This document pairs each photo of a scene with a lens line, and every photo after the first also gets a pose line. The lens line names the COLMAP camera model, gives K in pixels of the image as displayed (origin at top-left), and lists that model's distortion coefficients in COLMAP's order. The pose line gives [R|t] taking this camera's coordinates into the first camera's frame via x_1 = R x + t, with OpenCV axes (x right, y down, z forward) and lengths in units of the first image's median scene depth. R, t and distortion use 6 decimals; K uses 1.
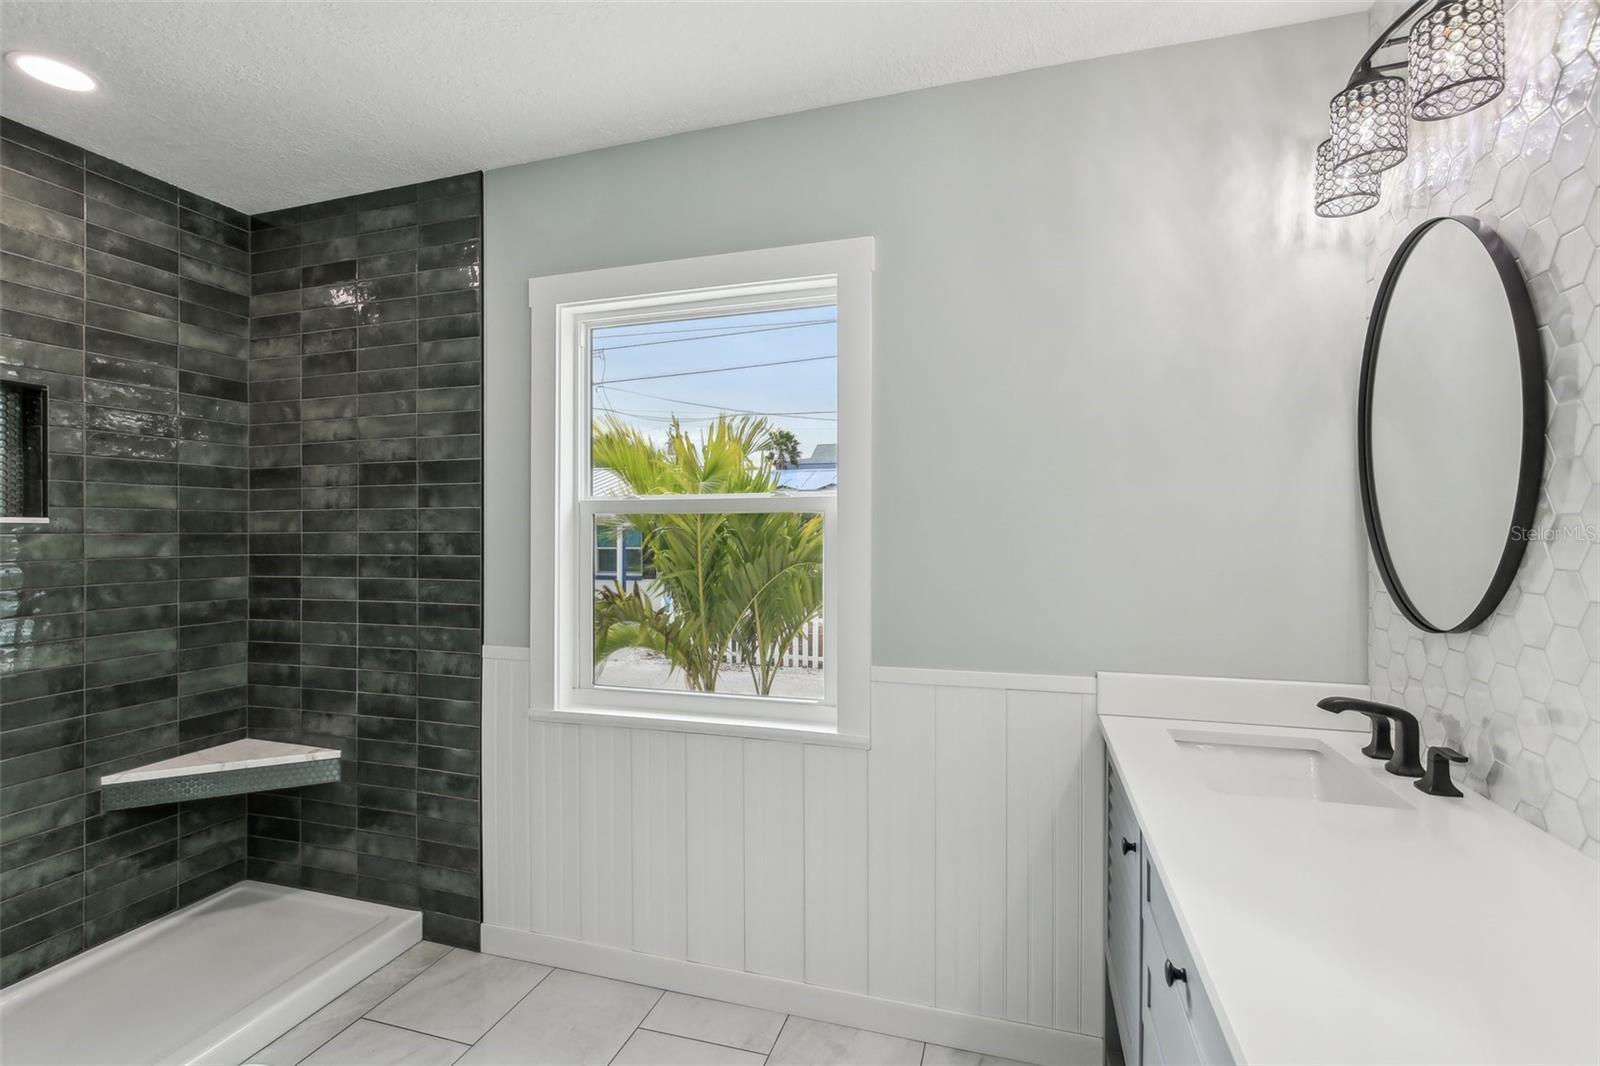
lens RADIAL K [[752.8, 0, 798.0], [0, 752.8, 531.8], [0, 0, 1]] dist [-0.017119, 0.006881]
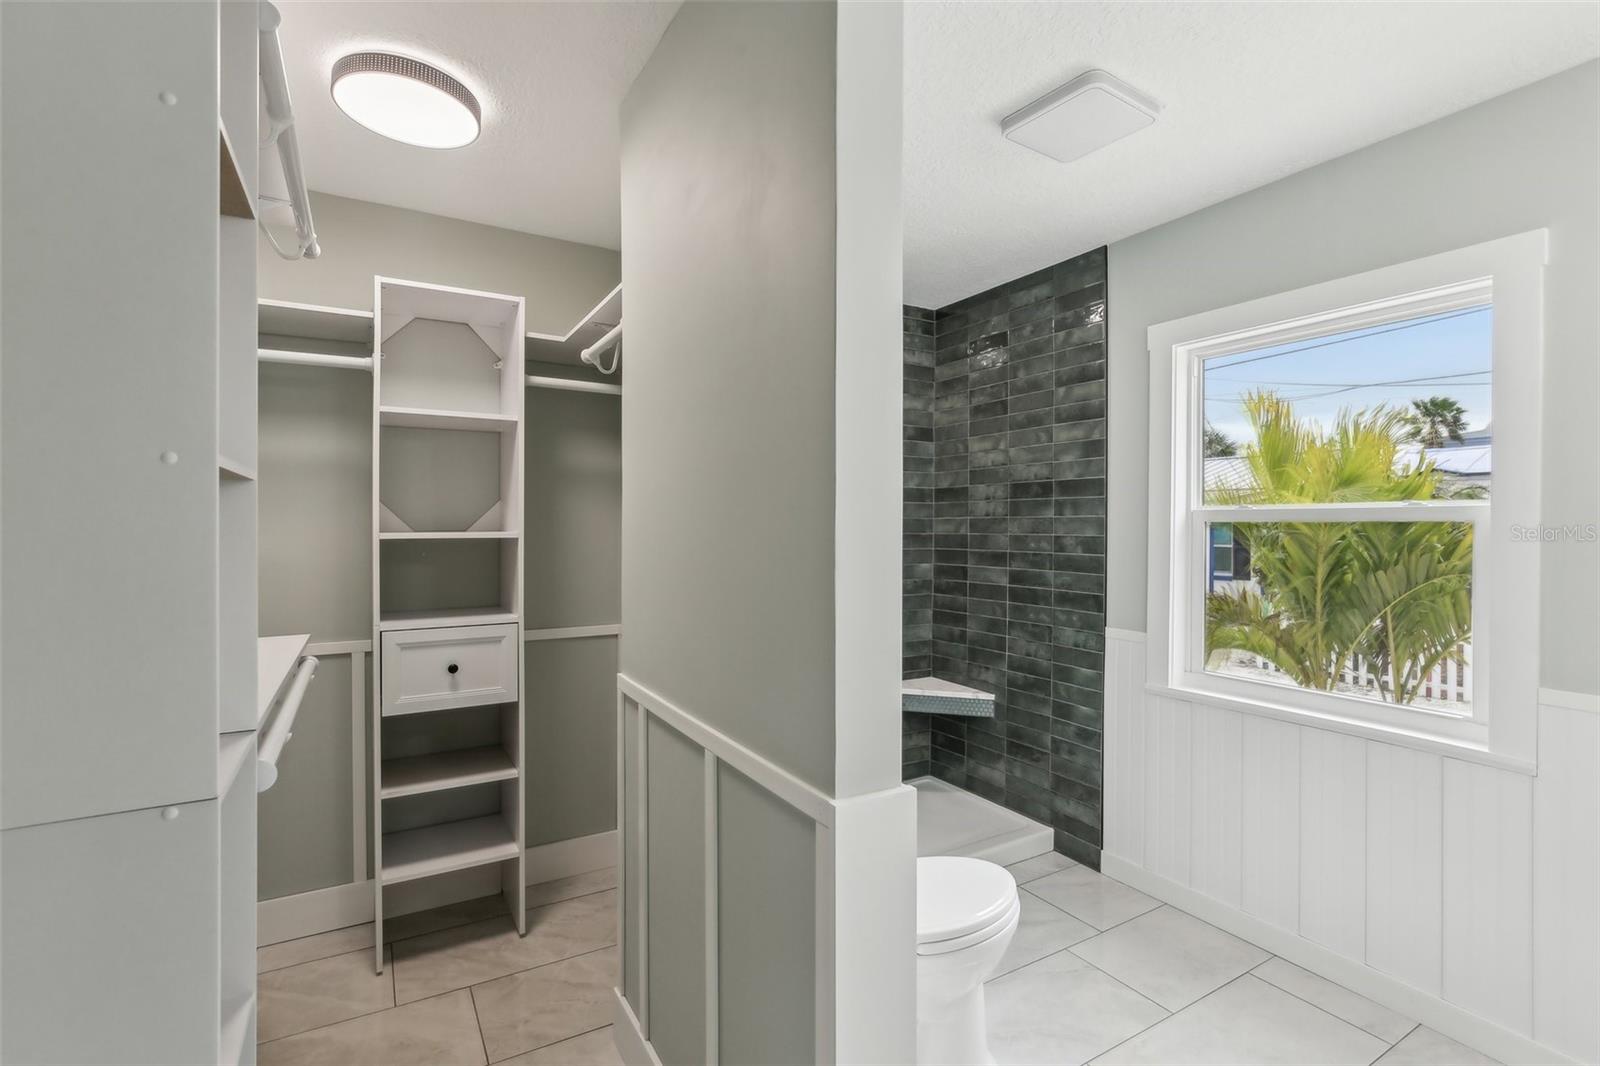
lens RADIAL K [[752.8, 0, 782.9], [0, 752.8, 524.2], [0, 0, 1]] dist [-0.017119, 0.006881]
pose [[0.738494, 0.006581, -0.674228, 0.020940], [-0.006936, 0.999974, 0.002163, -0.017420], [0.674224, 0.003079, 0.738520, -0.264528]]
